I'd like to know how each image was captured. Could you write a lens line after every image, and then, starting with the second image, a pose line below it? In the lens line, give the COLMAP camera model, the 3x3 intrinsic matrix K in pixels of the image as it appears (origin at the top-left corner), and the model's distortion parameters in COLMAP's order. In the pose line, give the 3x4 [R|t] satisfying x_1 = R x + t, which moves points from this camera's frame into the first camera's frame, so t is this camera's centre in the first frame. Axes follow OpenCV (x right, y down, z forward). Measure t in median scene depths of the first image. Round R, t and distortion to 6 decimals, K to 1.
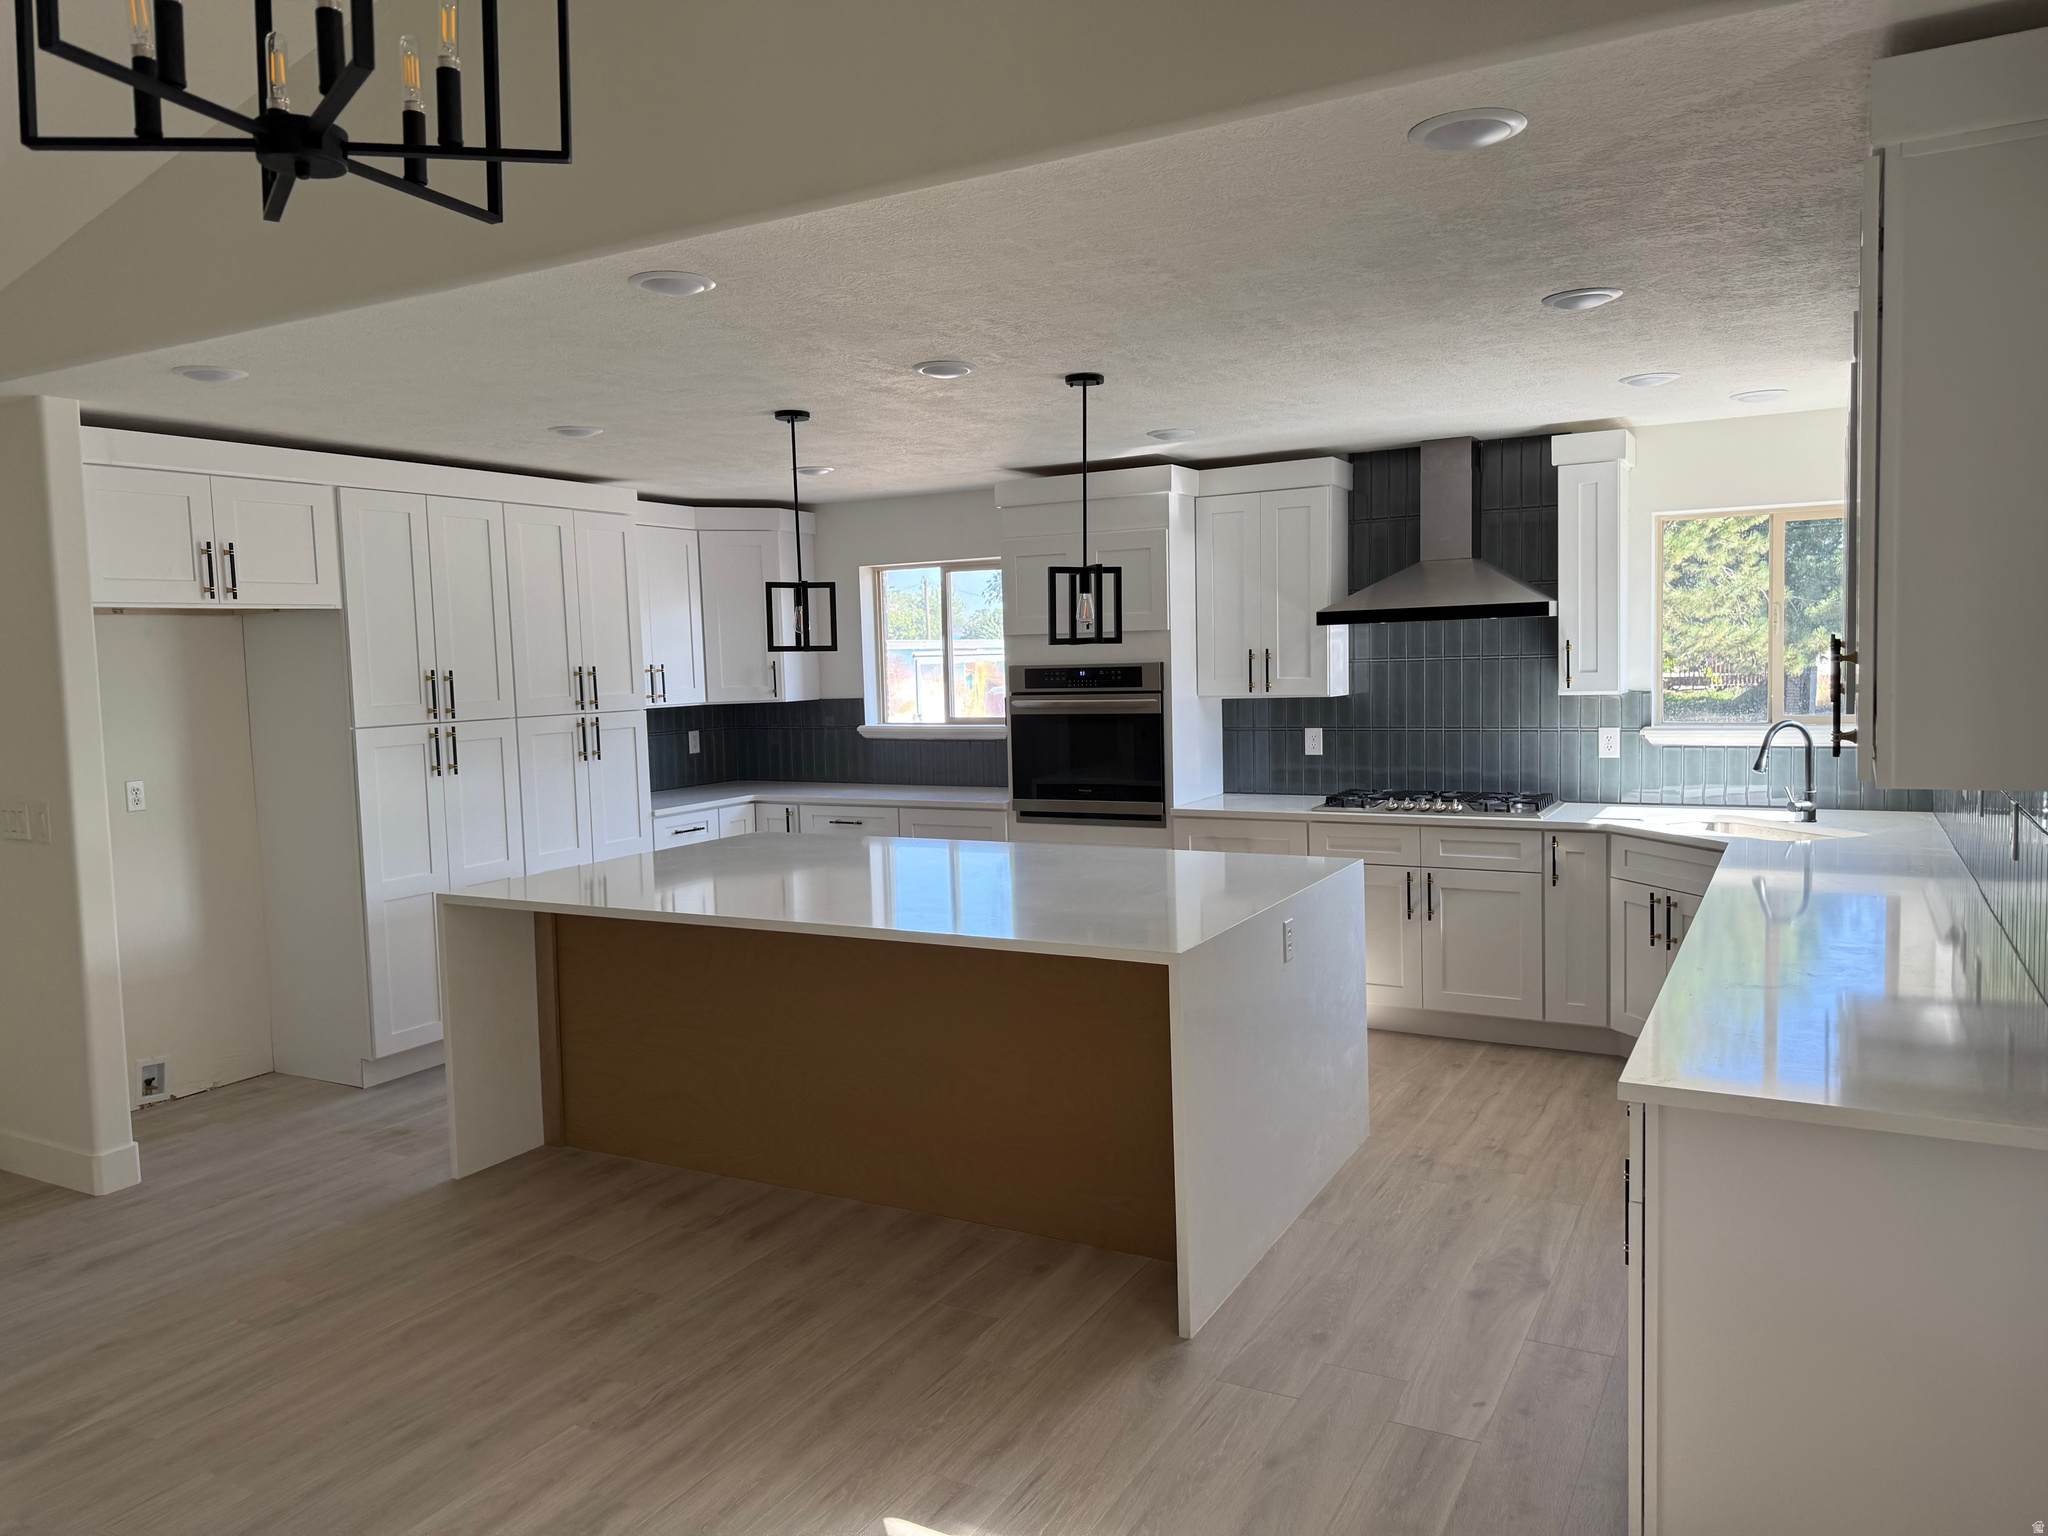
lens RADIAL K [[1445.5, 0, 1030.4], [0, 1445.5, 759.6], [0, 0, 1]] dist [0.016675, -0.020481]
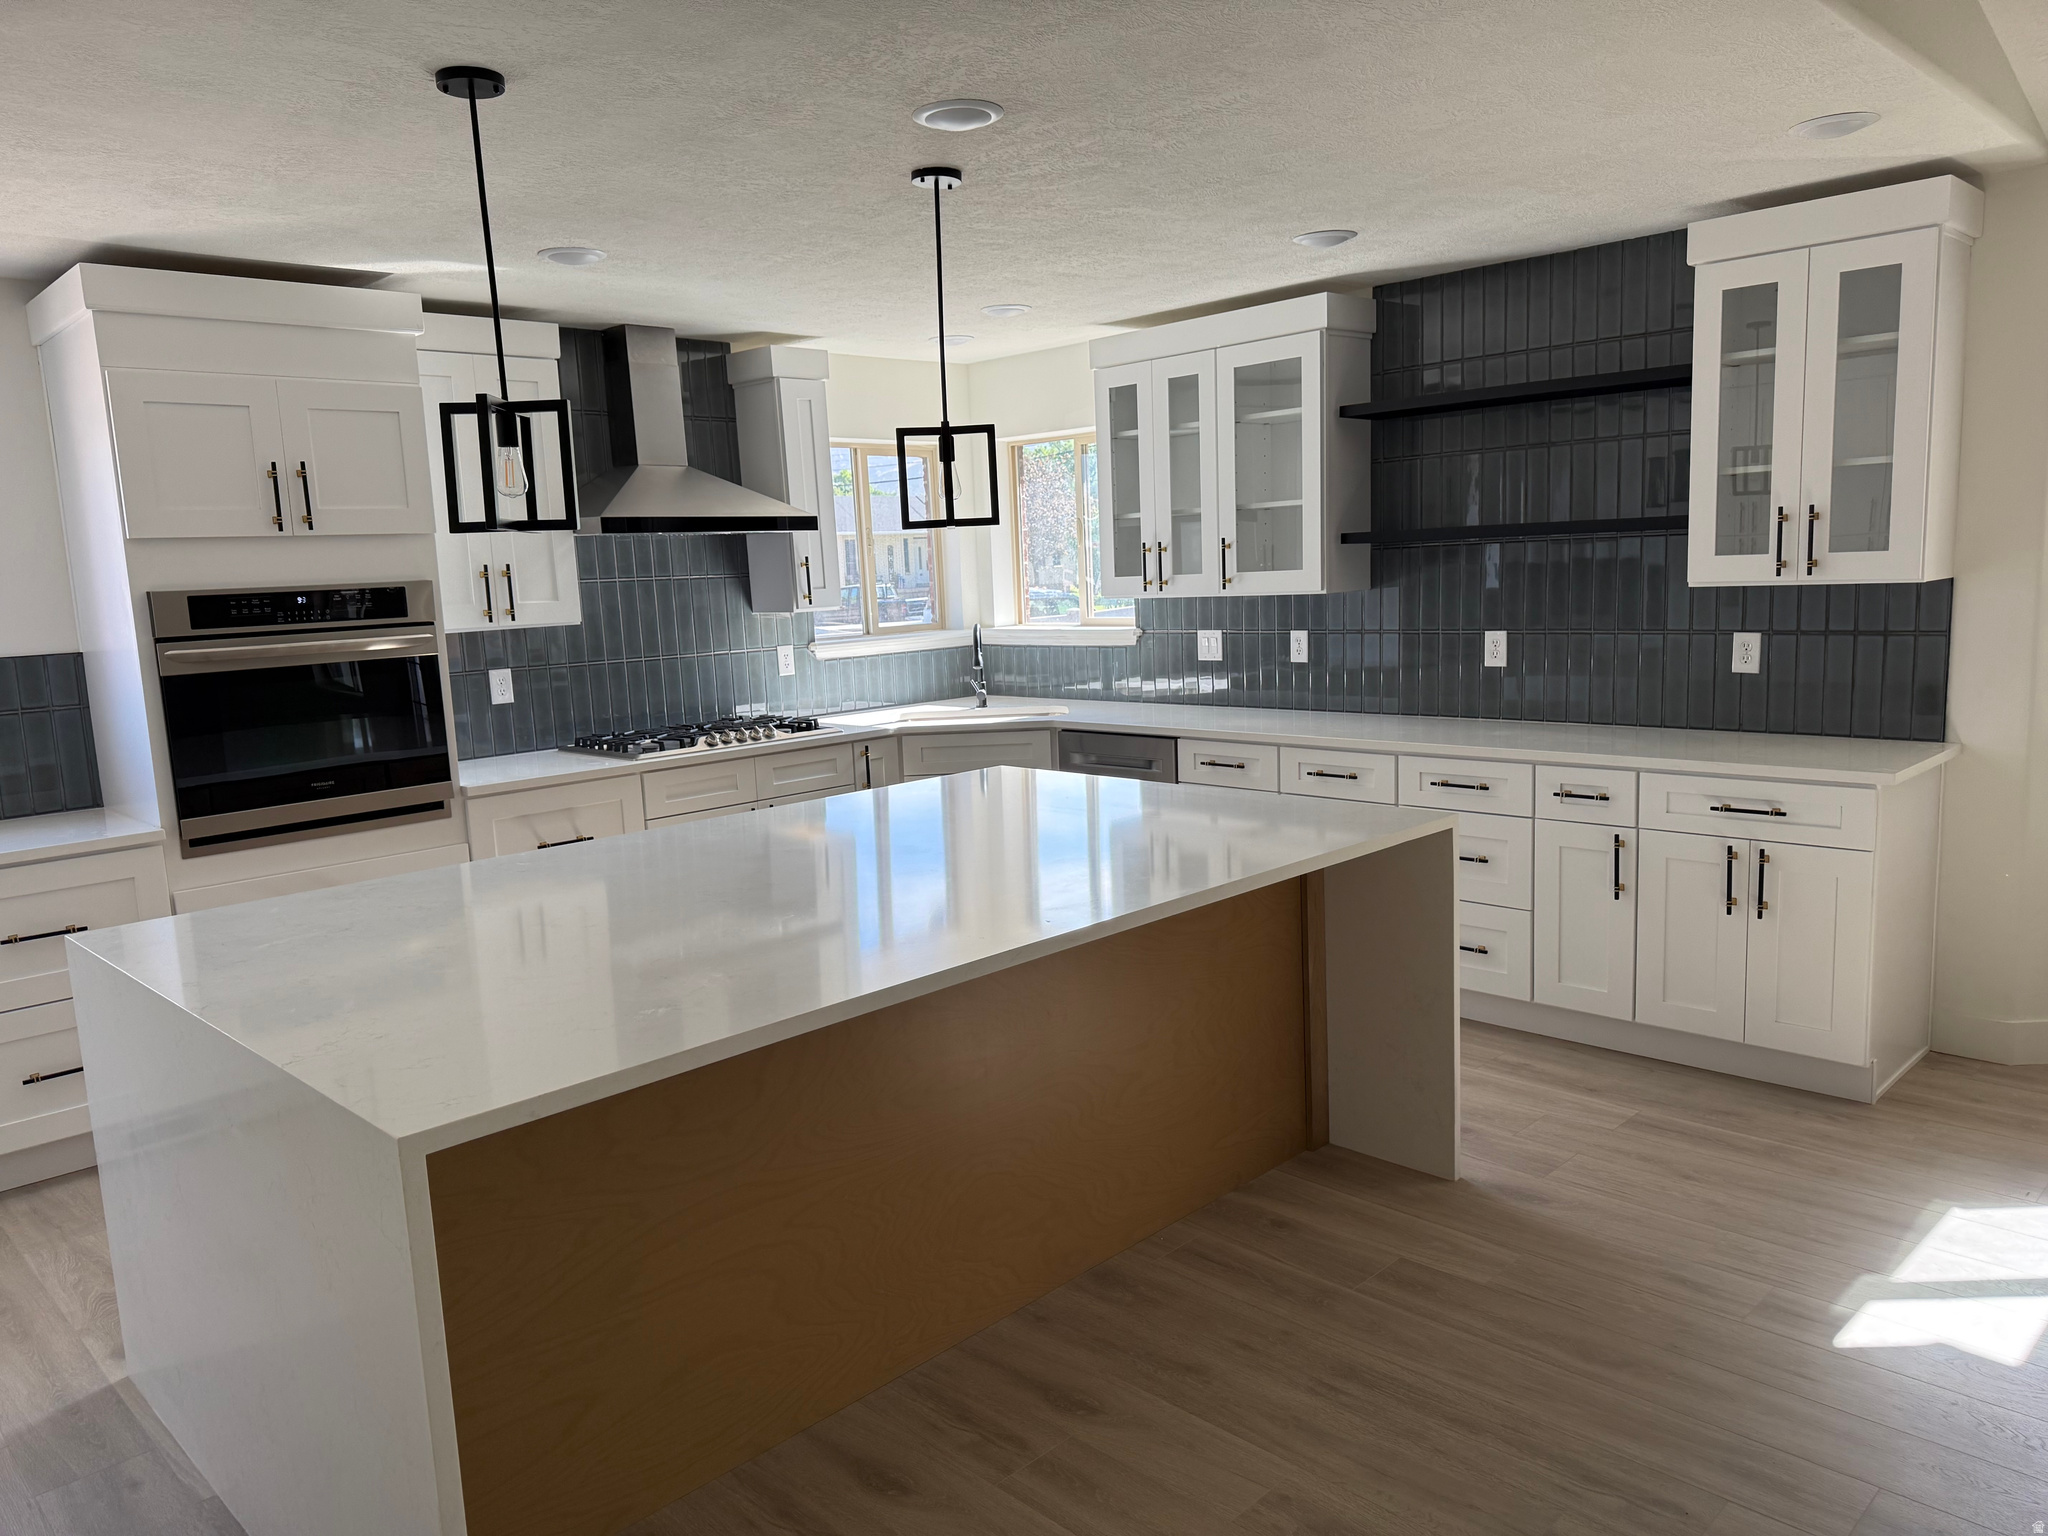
lens RADIAL K [[1445.5, 0, 1029.9], [0, 1445.5, 785.8], [0, 0, 1]] dist [0.016675, -0.020481]
pose [[0.280406, -0.130145, 0.951018, -0.523811], [0.105040, 0.988976, 0.104368, -0.012442], [-0.954117, 0.070630, 0.290986, 0.544346]]
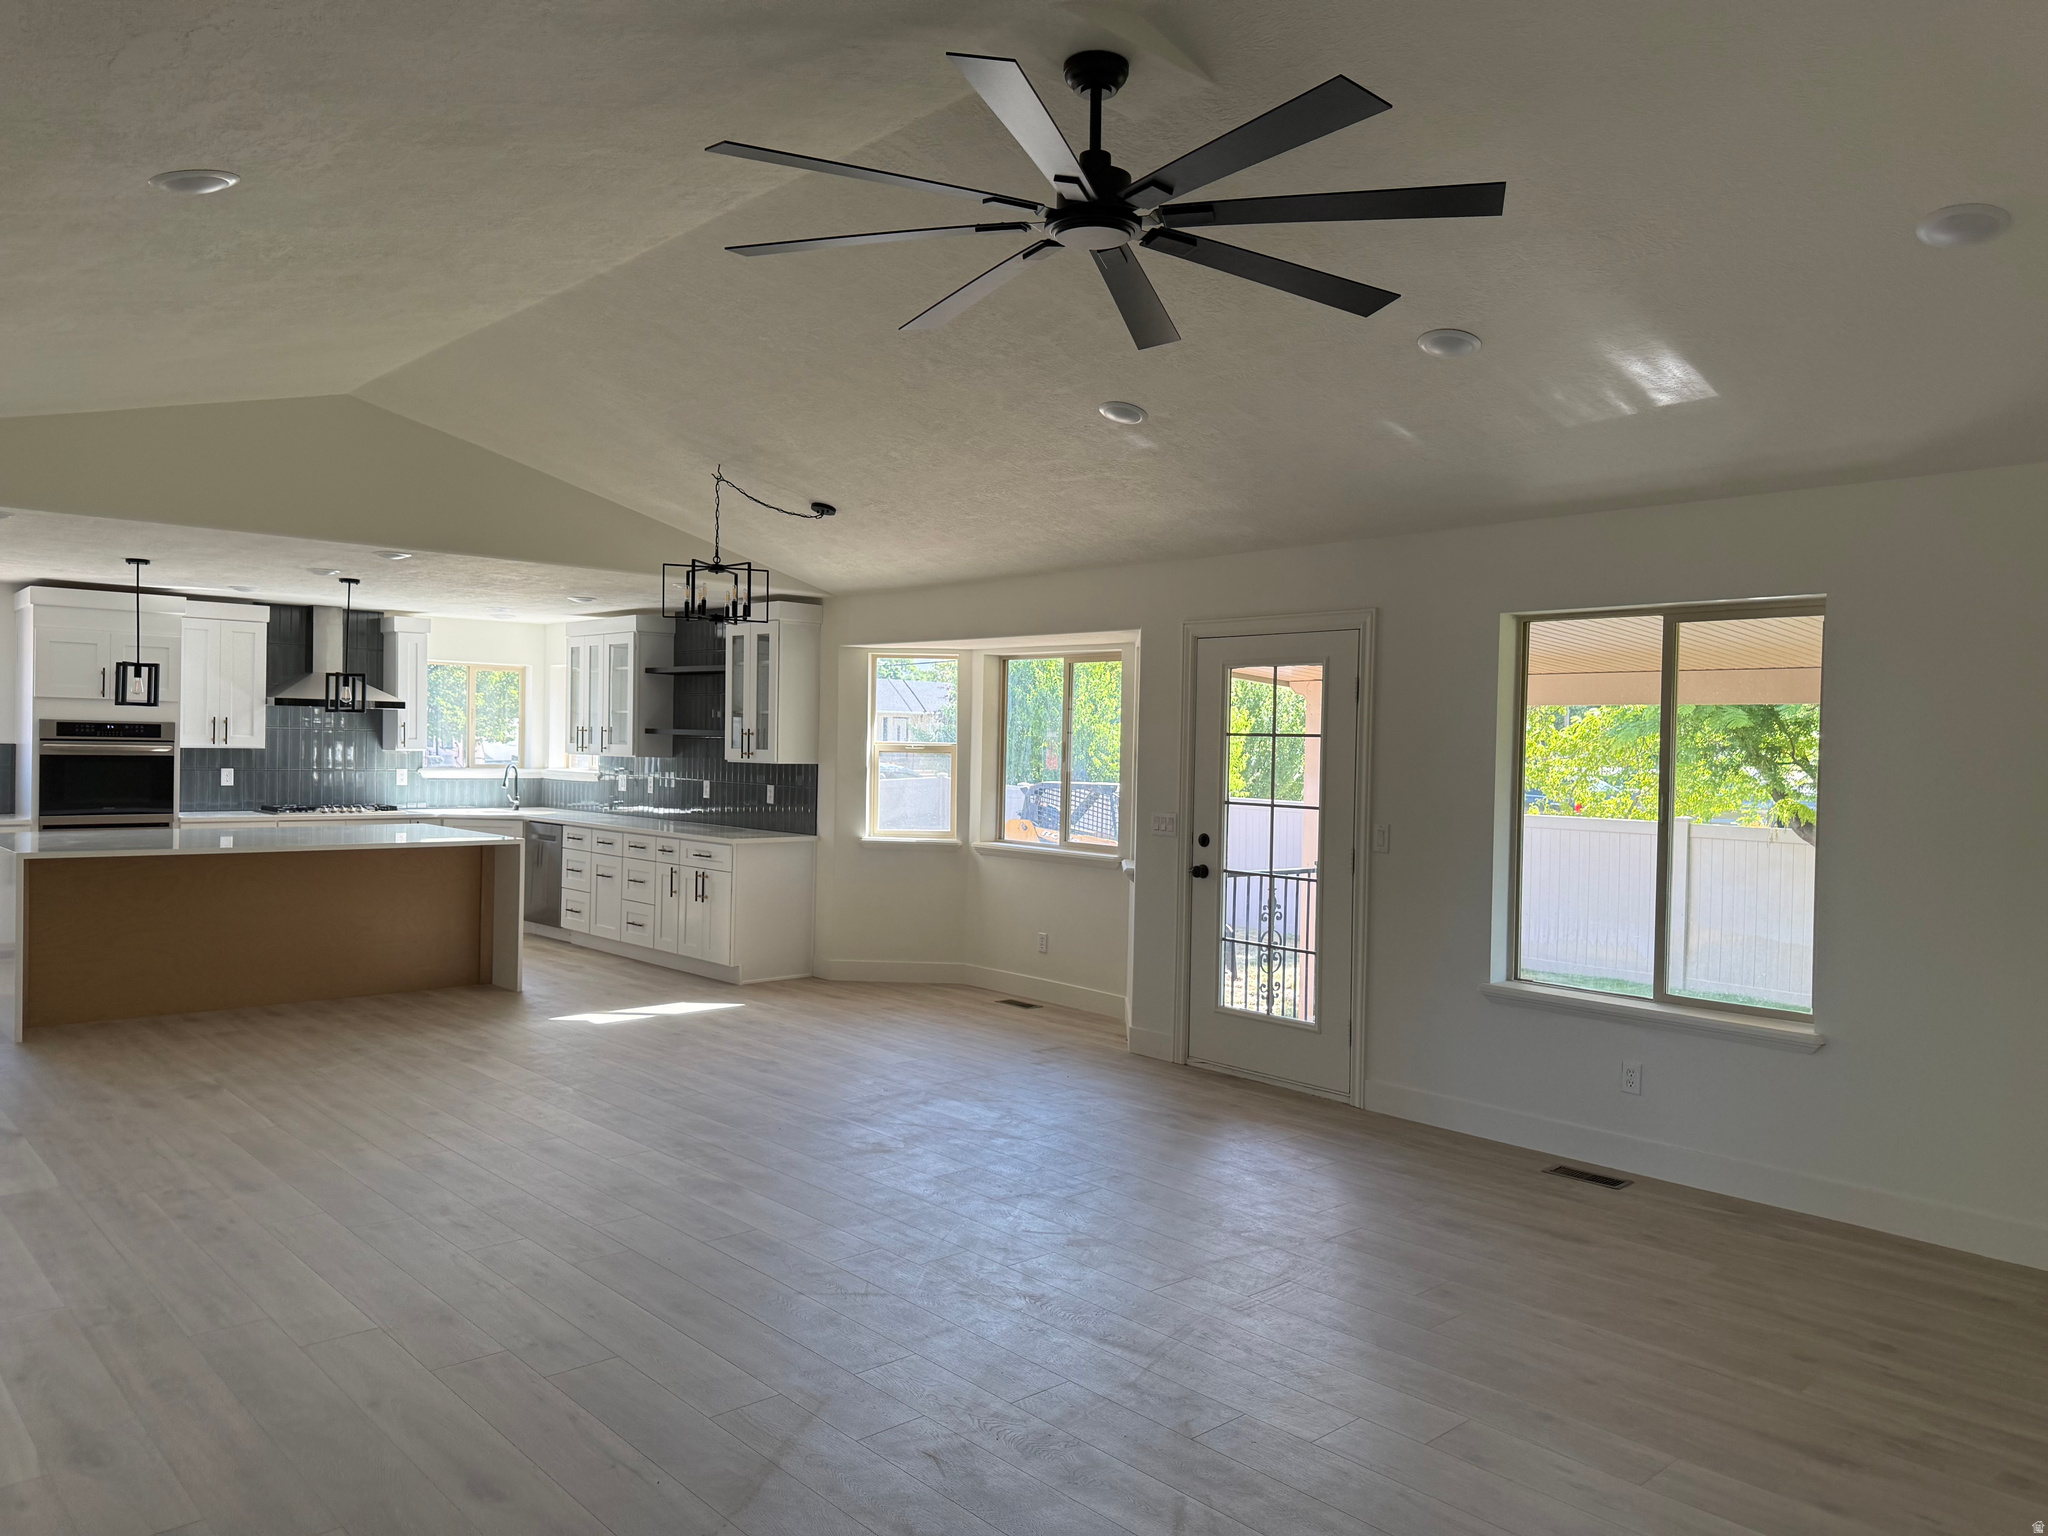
lens RADIAL K [[1445.5, 0, 1028.7], [0, 1445.5, 764.1], [0, 0, 1]] dist [0.016675, -0.020481]
pose [[0.297844, 0.021447, 0.954373, -1.153525], [0.039152, 0.998632, -0.034660, 0.068937], [-0.953811, 0.047689, 0.296597, -0.339240]]
